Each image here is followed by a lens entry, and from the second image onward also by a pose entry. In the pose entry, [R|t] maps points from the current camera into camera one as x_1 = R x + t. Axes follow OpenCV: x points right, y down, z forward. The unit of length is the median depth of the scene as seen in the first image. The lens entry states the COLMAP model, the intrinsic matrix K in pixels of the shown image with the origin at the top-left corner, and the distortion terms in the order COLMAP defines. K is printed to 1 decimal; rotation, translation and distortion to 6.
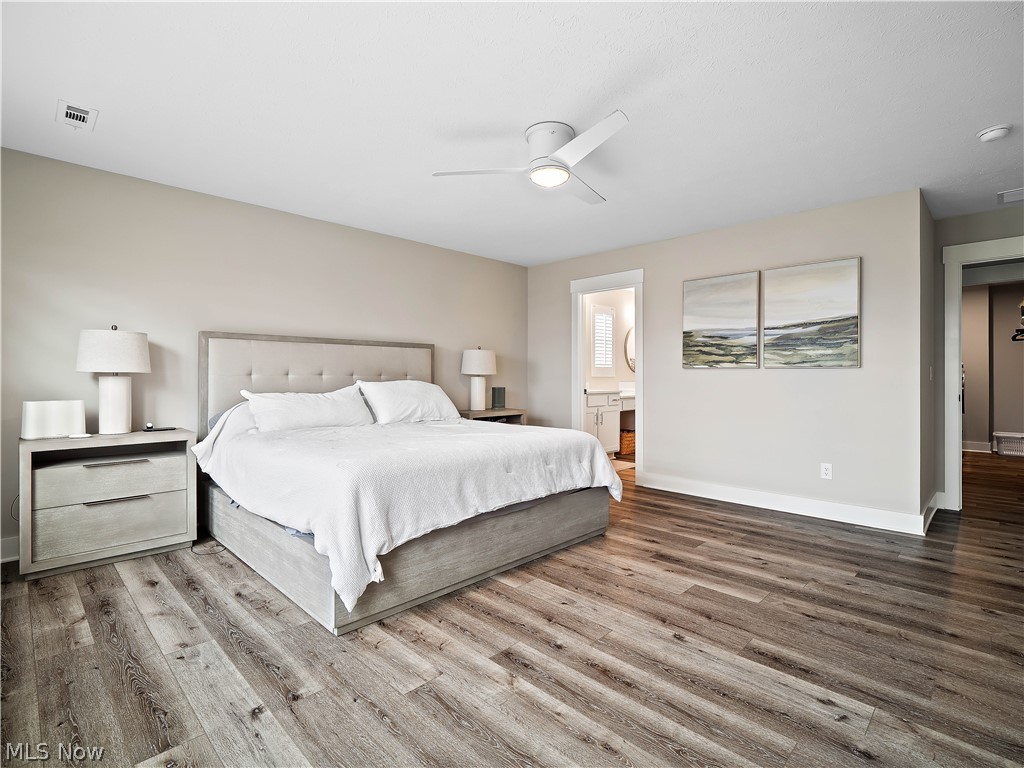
lens RADIAL K [[502.7, 0, 509.9], [0, 502.7, 377.4], [0, 0, 1]] dist [-0.001130, -0.001280]
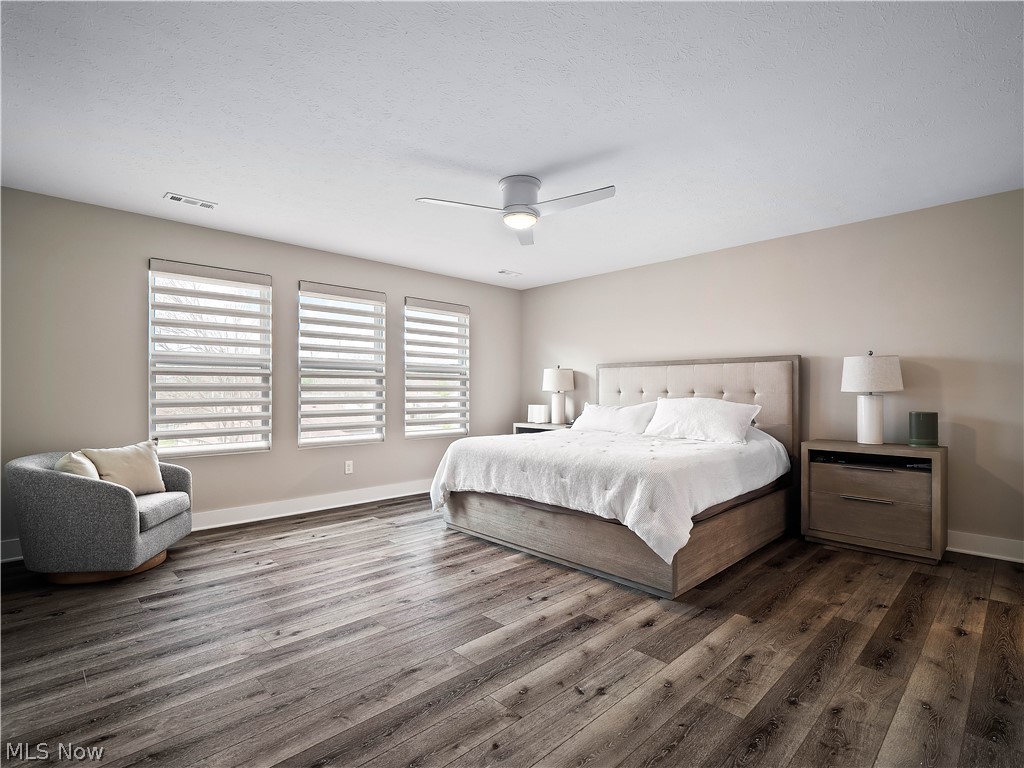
lens RADIAL K [[502.7, 0, 512.4], [0, 502.7, 388.4], [0, 0, 1]] dist [-0.001130, -0.001280]
pose [[-0.017032, -0.007418, -0.999827, 1.167816], [-0.008811, 0.999935, -0.007269, -0.003880], [0.999816, 0.008686, -0.017097, 0.945233]]
